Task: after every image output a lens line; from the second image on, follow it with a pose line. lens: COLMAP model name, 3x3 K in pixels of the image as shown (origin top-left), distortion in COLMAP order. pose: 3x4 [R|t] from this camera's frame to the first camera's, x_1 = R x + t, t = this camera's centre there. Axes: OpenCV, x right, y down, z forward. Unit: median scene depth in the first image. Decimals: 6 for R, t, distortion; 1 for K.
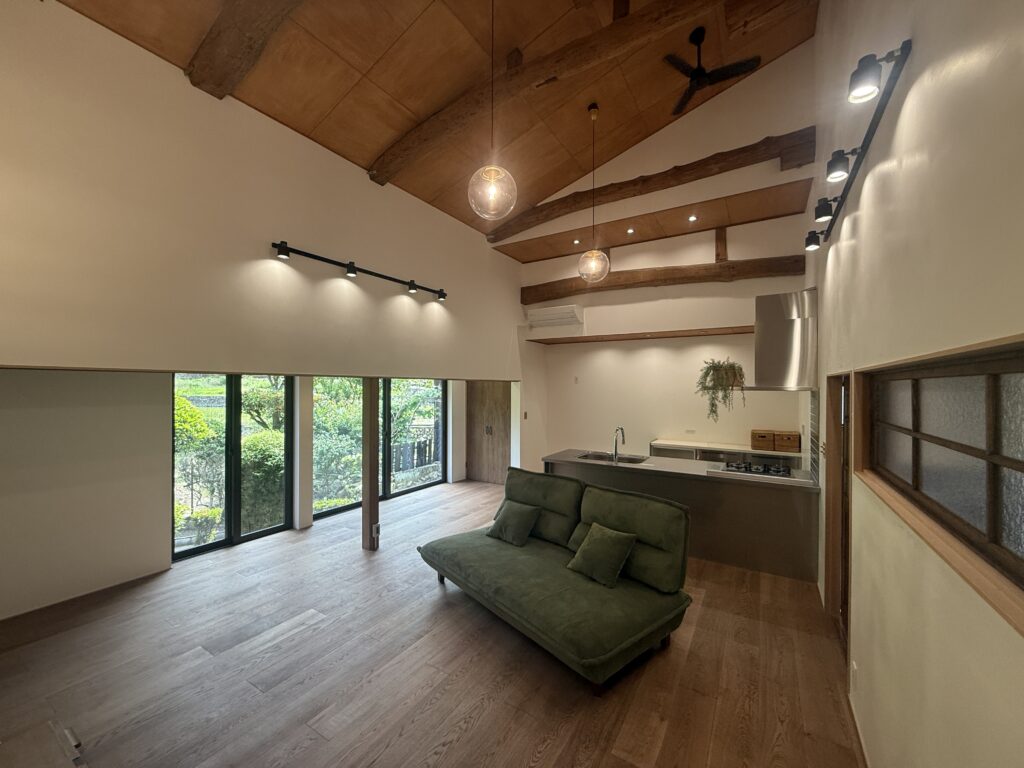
lens RADIAL K [[408.9, 0, 510.7], [0, 408.9, 384.4], [0, 0, 1]] dist [-0.000503, -0.000224]
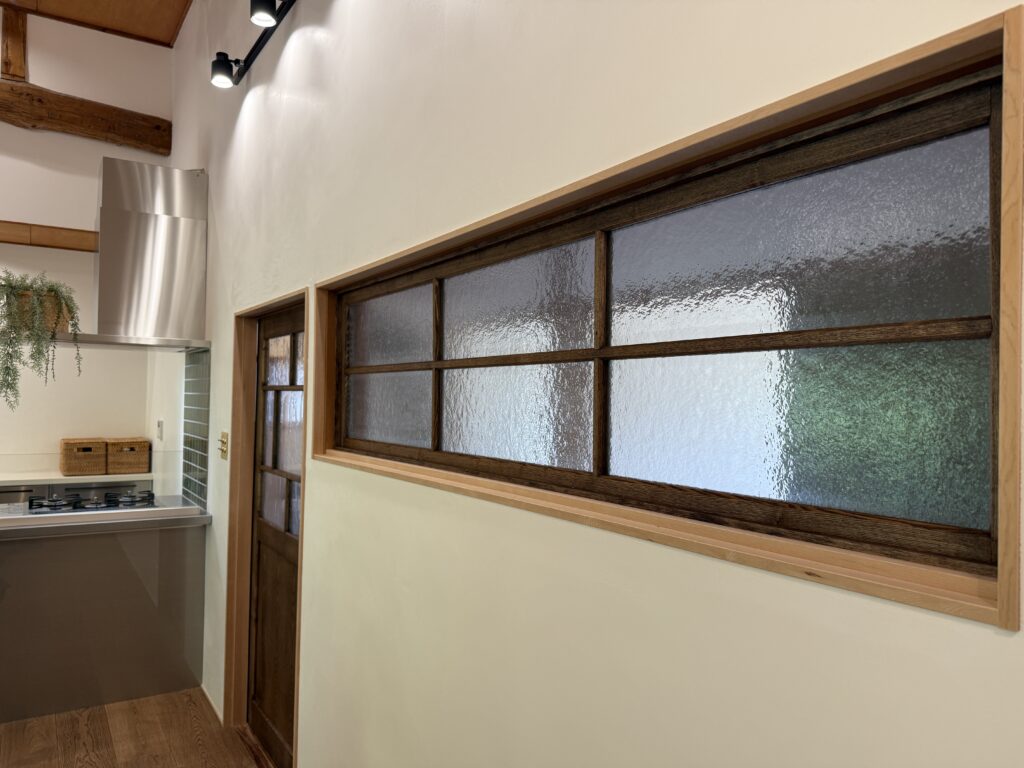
lens RADIAL K [[727.4, 0, 508.8], [0, 727.4, 383.7], [0, 0, 1]] dist [0.042238, -0.052237]
pose [[0.427062, 0.017437, 0.904054, 0.004320], [-0.016990, 0.999792, -0.011257, 0.065845], [-0.904063, -0.010552, 0.427269, 0.168518]]
